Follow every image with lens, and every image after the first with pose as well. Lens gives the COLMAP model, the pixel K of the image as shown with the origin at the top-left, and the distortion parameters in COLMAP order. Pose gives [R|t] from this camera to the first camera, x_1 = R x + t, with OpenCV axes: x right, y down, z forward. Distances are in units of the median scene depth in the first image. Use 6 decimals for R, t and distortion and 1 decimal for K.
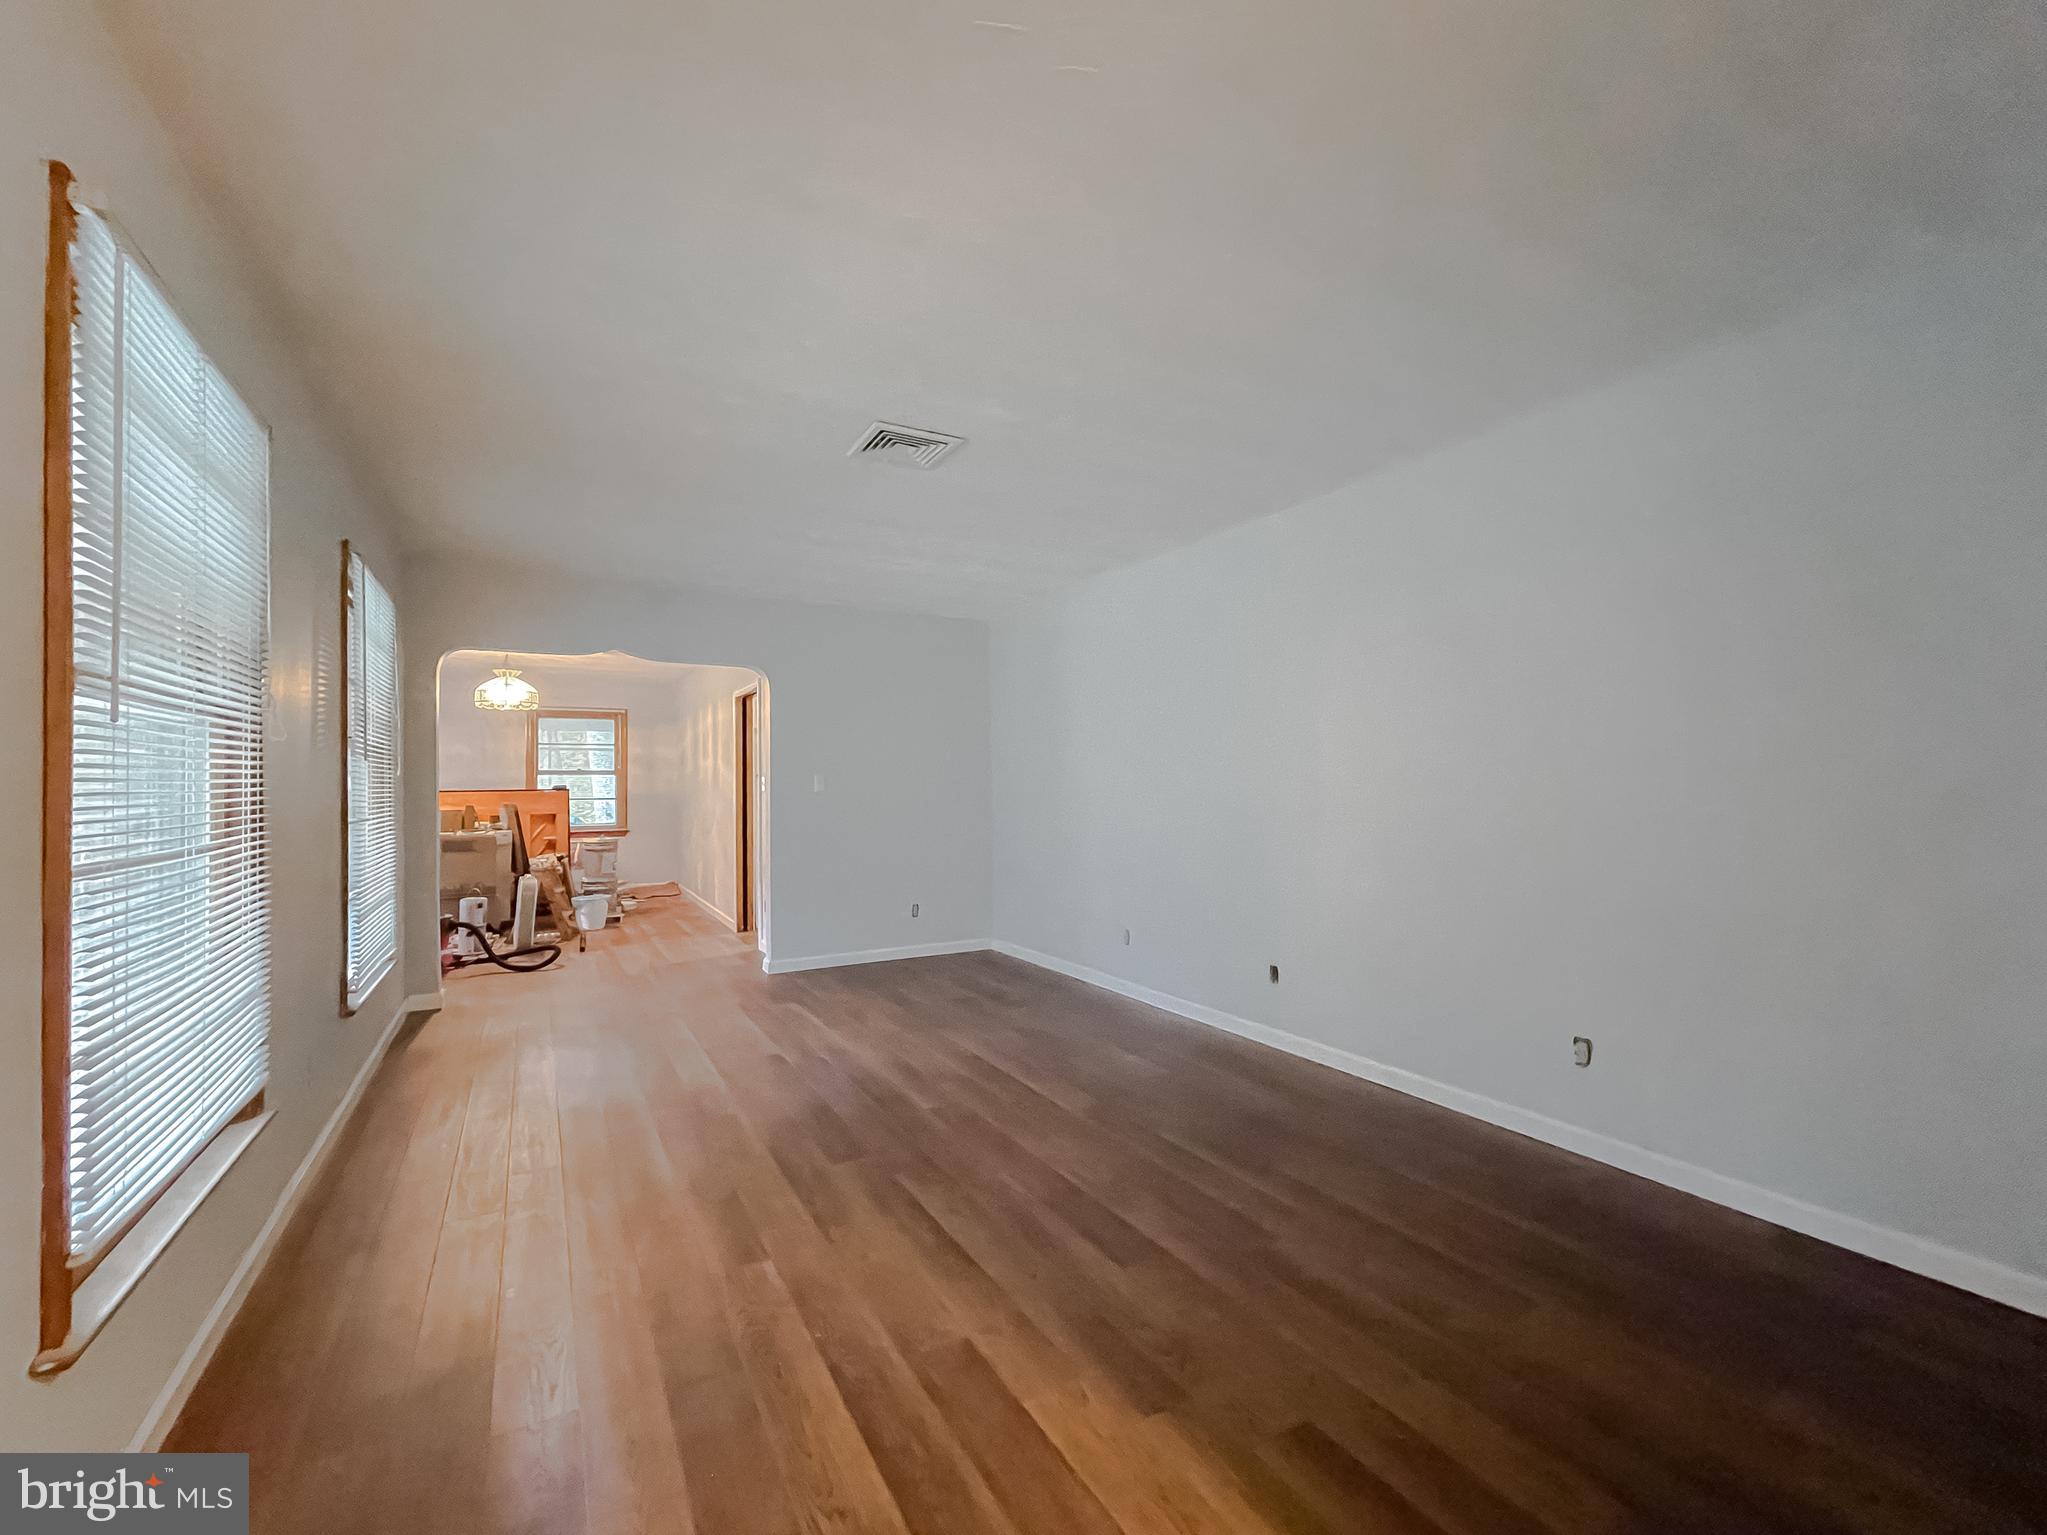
lens RADIAL K [[838.7, 0, 1023.5], [0, 838.7, 767.5], [0, 0, 1]] dist [0.001056, 0.000250]
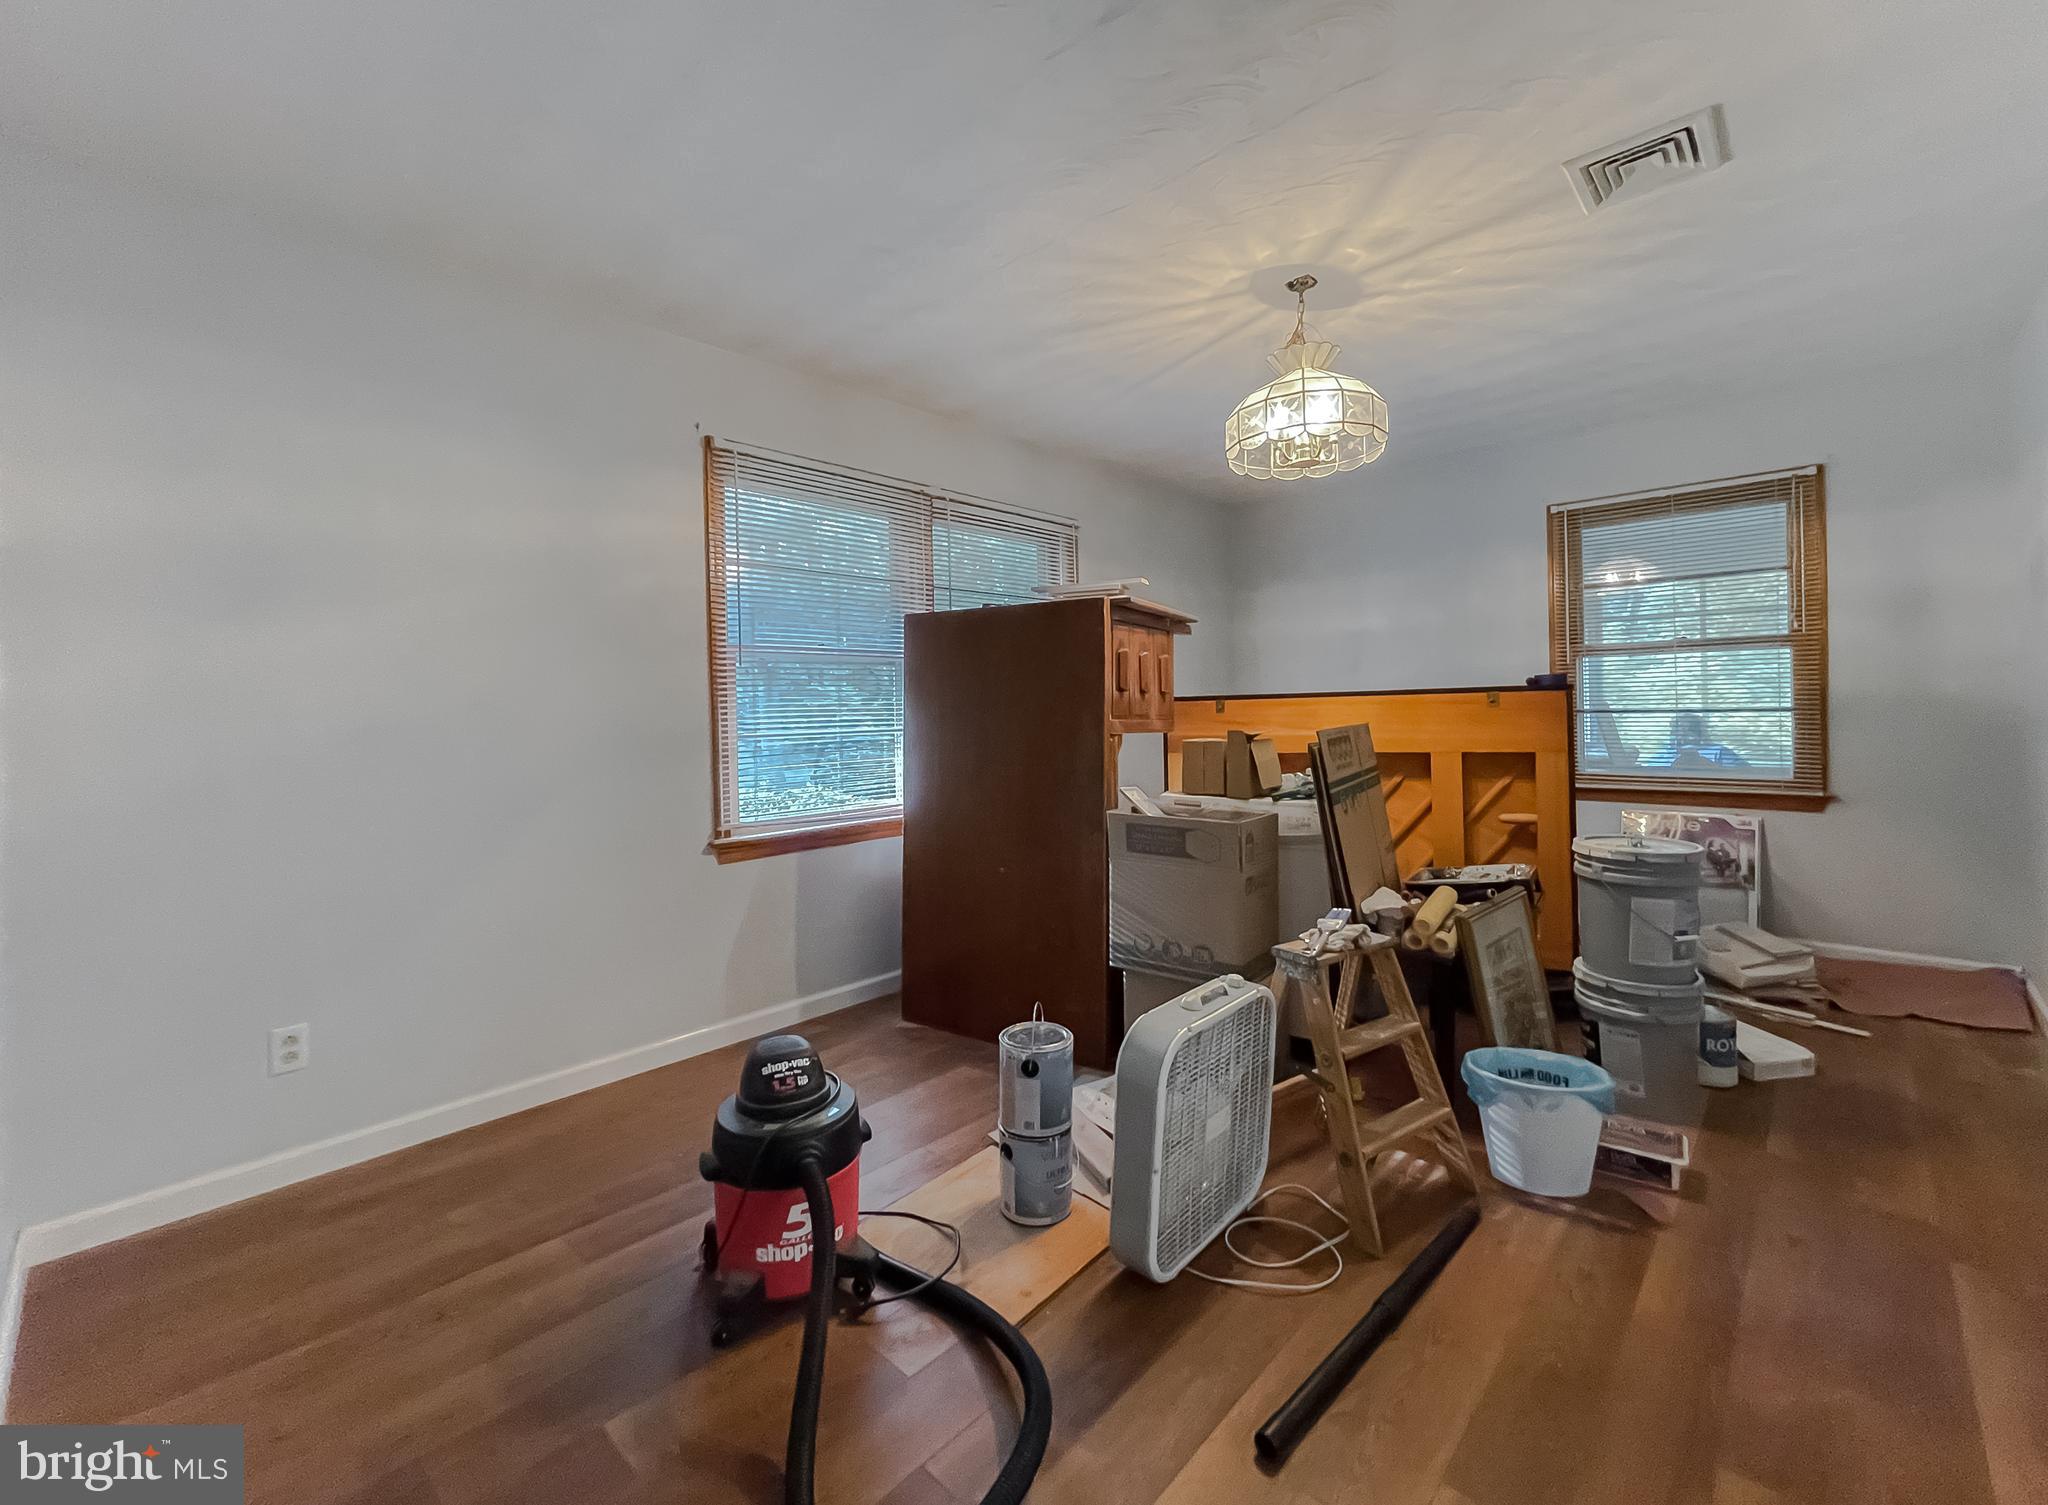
lens RADIAL K [[884.6, 0, 1036.3], [0, 884.6, 710.3], [0, 0, 1]] dist [-0.001810, 0.006440]
pose [[0.304159, 0.010307, -0.952565, -0.280837], [0.036130, 0.999097, 0.022347, 0.022199], [0.951936, -0.041213, 0.303512, 0.744989]]
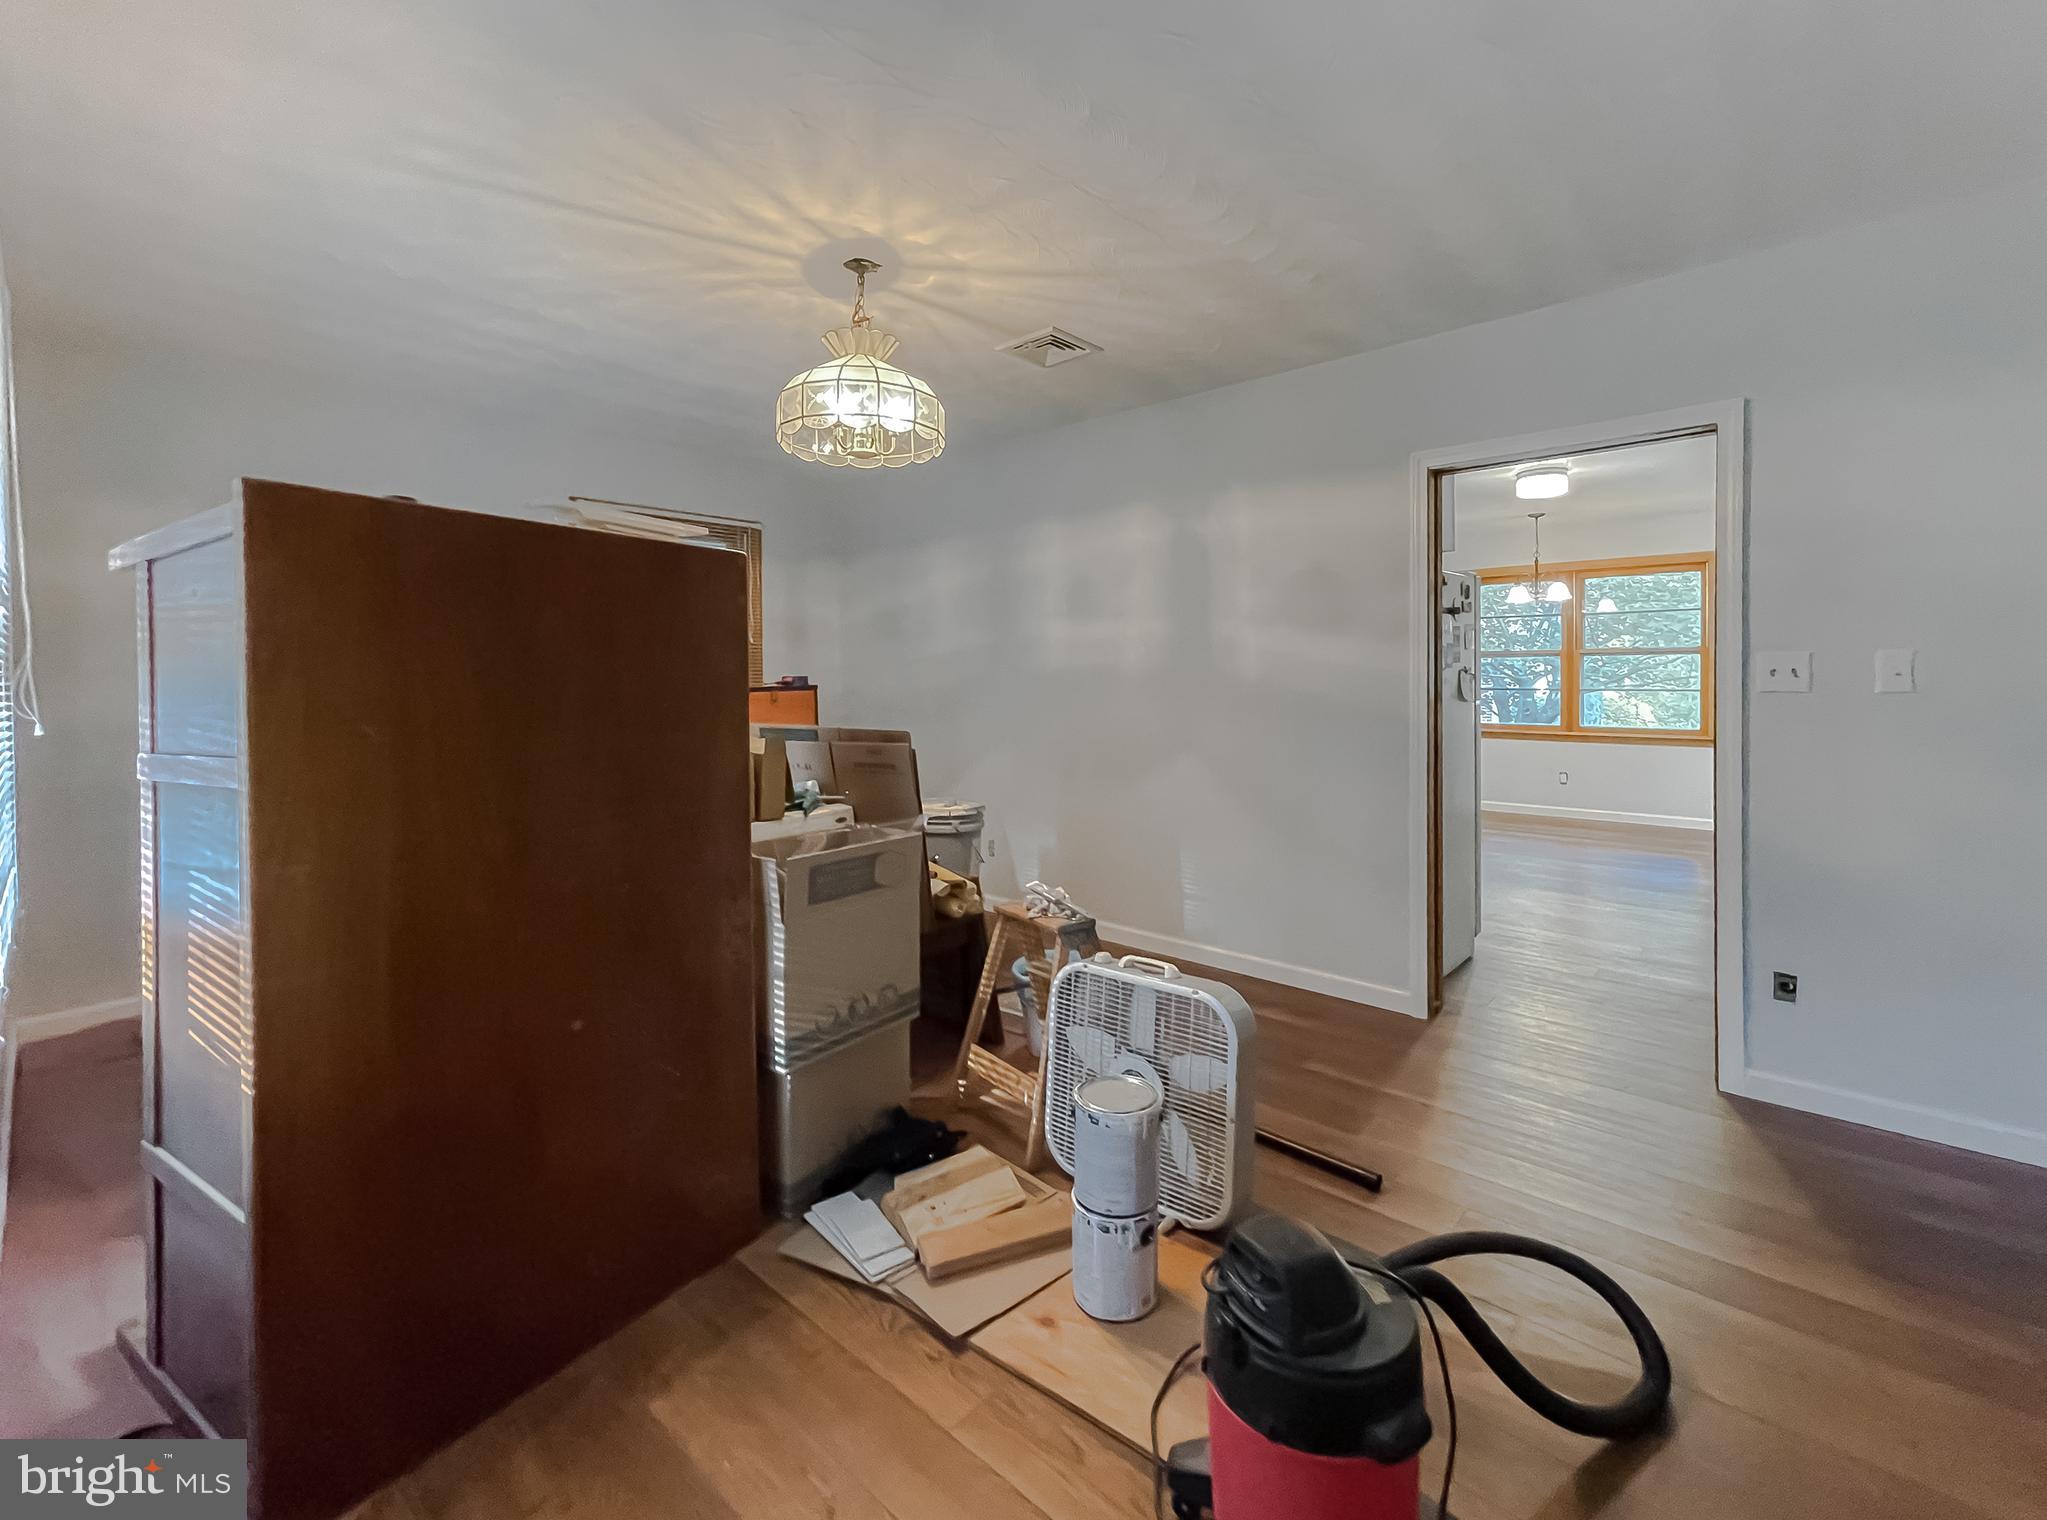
lens RADIAL K [[893.9, 0, 1022.4], [0, 893.9, 686.5], [0, 0, 1]] dist [0.102425, 0.000074]
pose [[0.955251, 0.000916, 0.295795, -0.636827], [-0.010817, 0.999435, 0.031838, 0.011743], [-0.295599, -0.033613, 0.954721, 0.601624]]
